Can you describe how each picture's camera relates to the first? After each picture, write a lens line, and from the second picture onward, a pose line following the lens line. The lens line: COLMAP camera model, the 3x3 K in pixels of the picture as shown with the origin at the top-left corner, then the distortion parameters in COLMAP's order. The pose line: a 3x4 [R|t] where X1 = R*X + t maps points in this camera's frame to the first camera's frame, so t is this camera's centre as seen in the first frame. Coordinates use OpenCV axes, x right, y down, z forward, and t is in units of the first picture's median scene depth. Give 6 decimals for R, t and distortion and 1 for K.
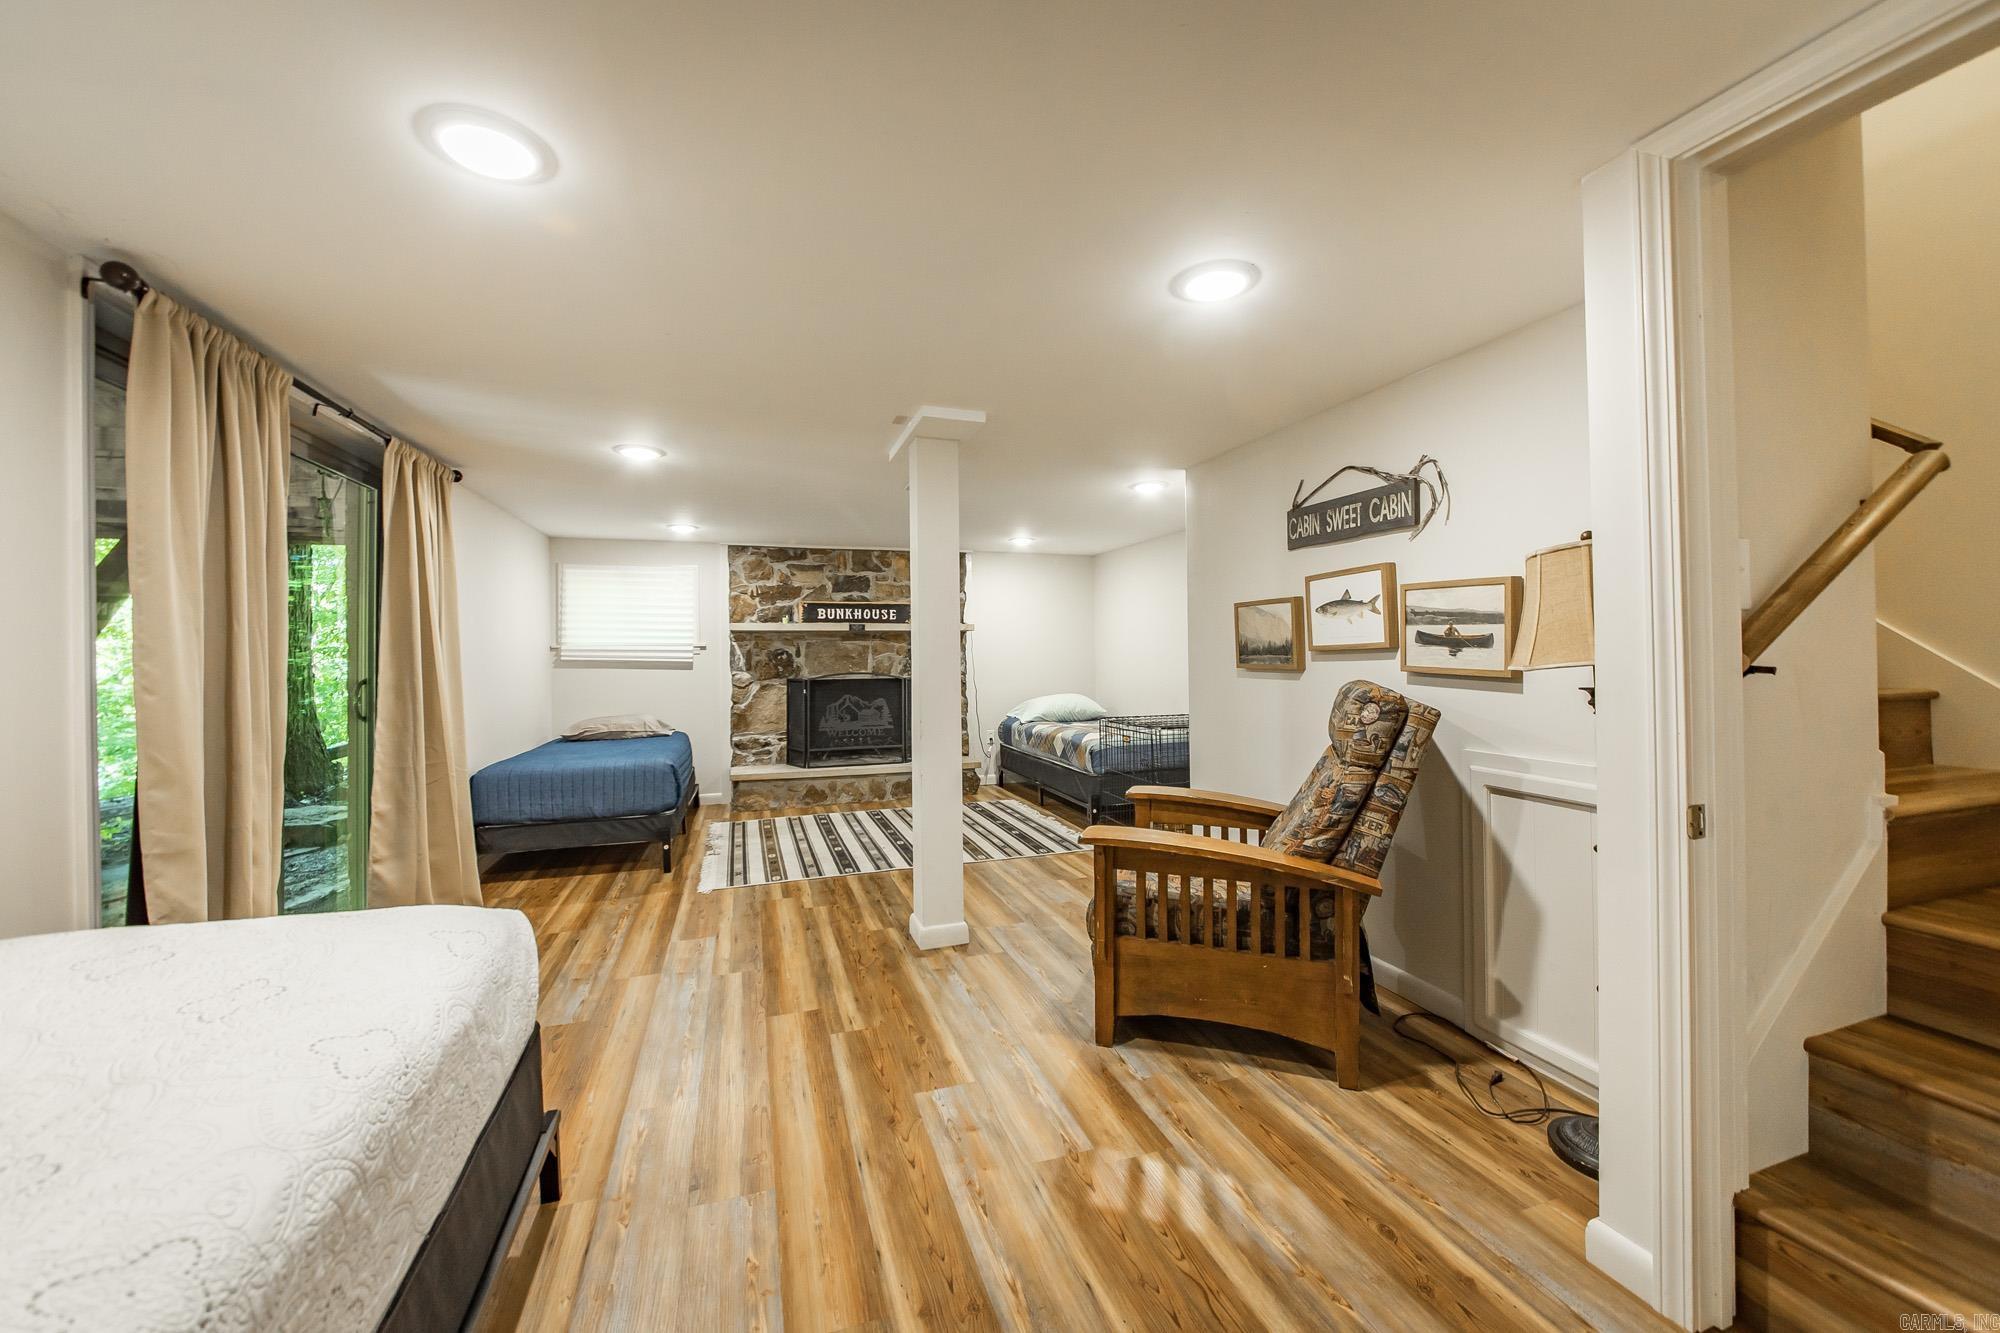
lens RADIAL K [[759.0, 0, 996.8], [0, 759.0, 648.9], [0, 0, 1]] dist [-0.003386, -0.000239]
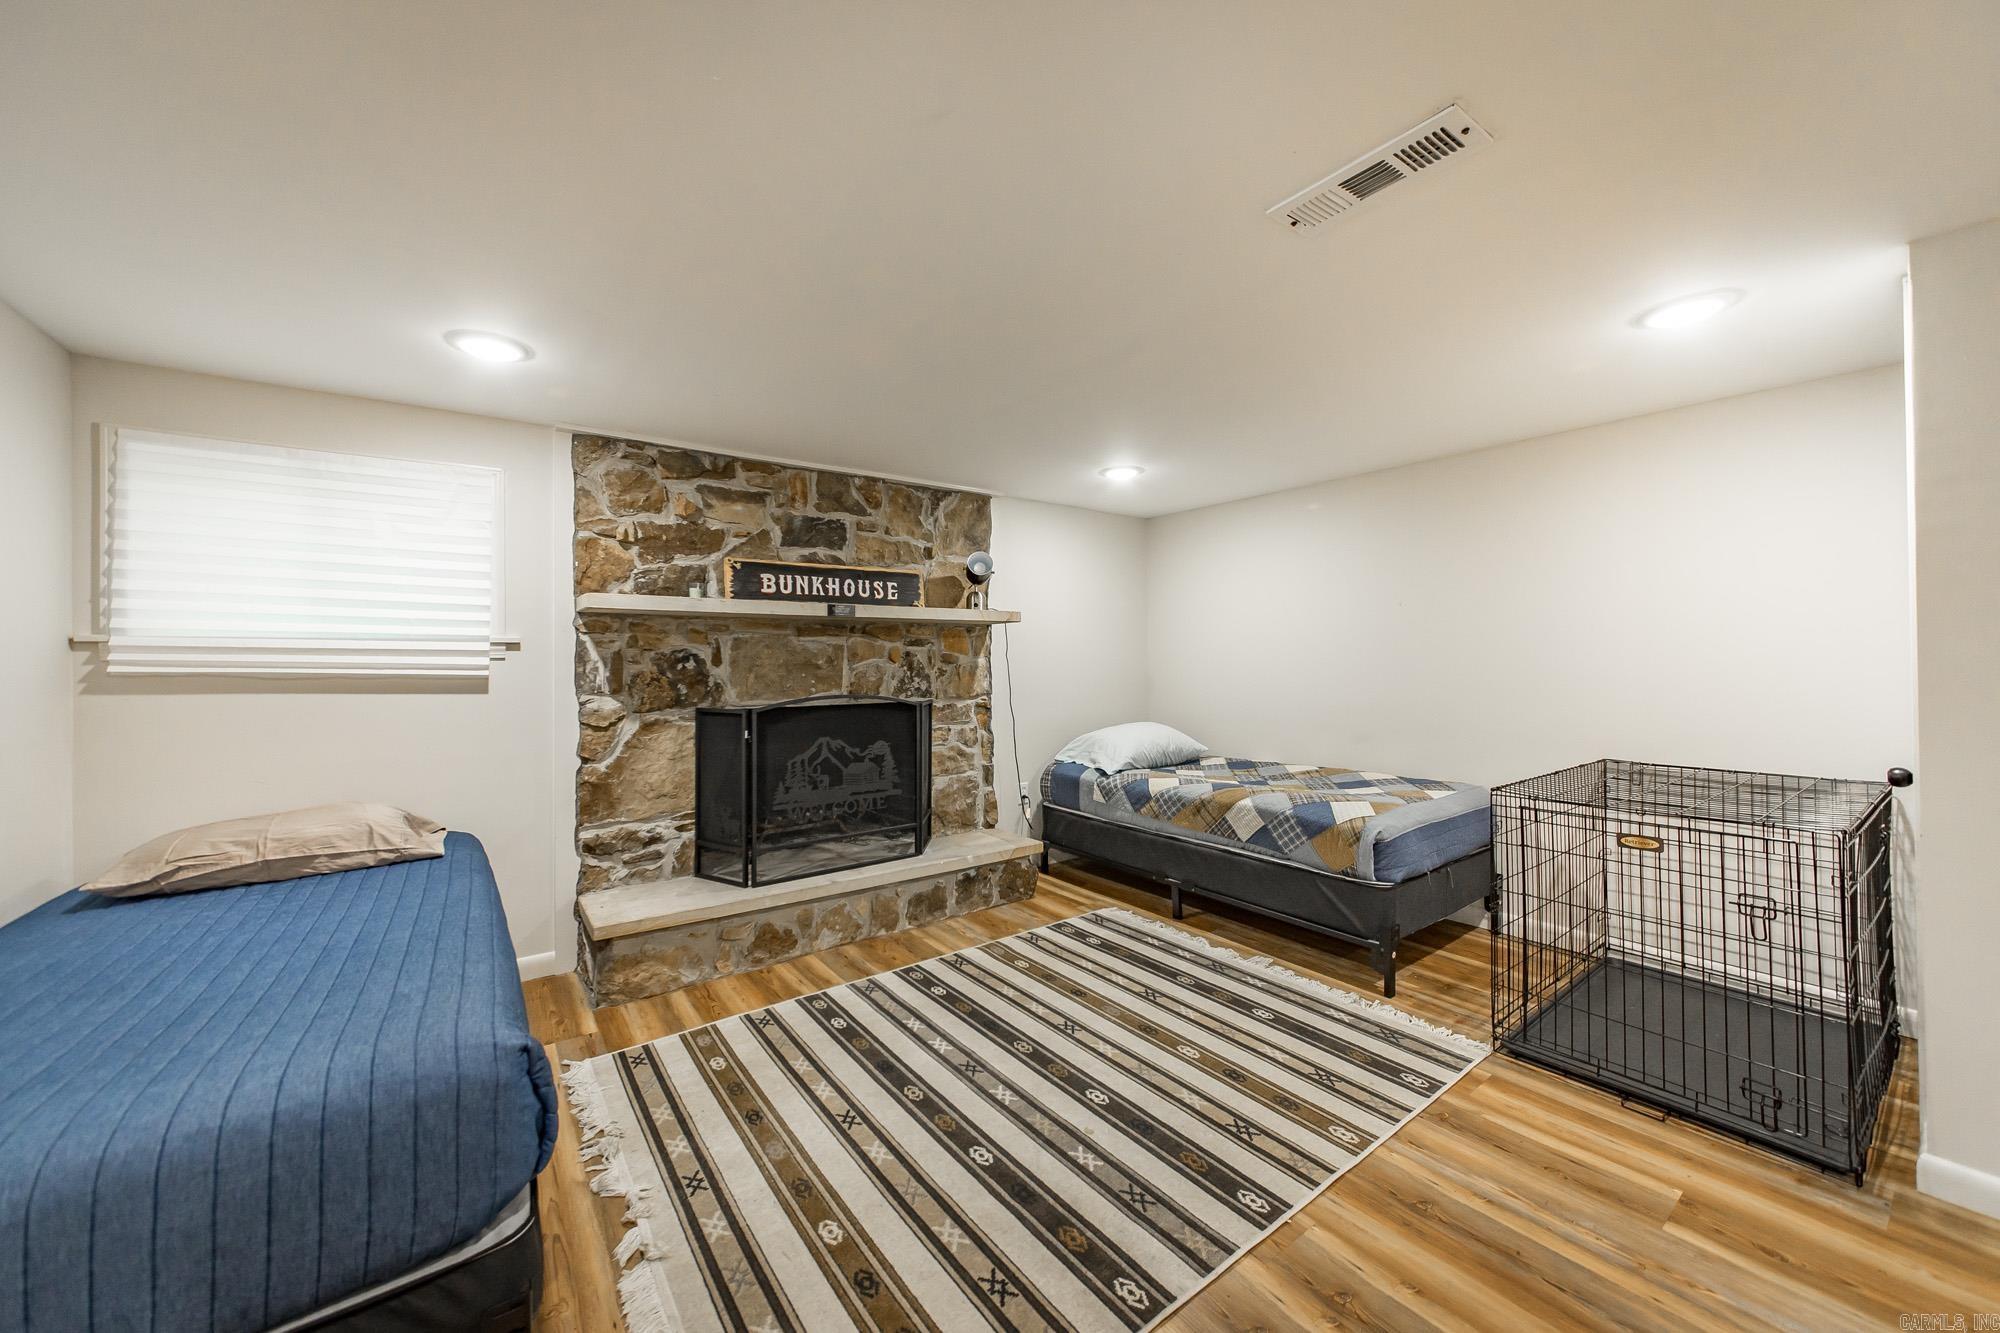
lens RADIAL K [[727.2, 0, 989.3], [0, 727.2, 651.8], [0, 0, 1]] dist [-0.009477, 0.001327]
pose [[0.950639, 0.007731, 0.310203, -0.241642], [-0.006344, 0.999965, -0.005481, 0.002933], [-0.310235, 0.003242, 0.950654, 0.475955]]
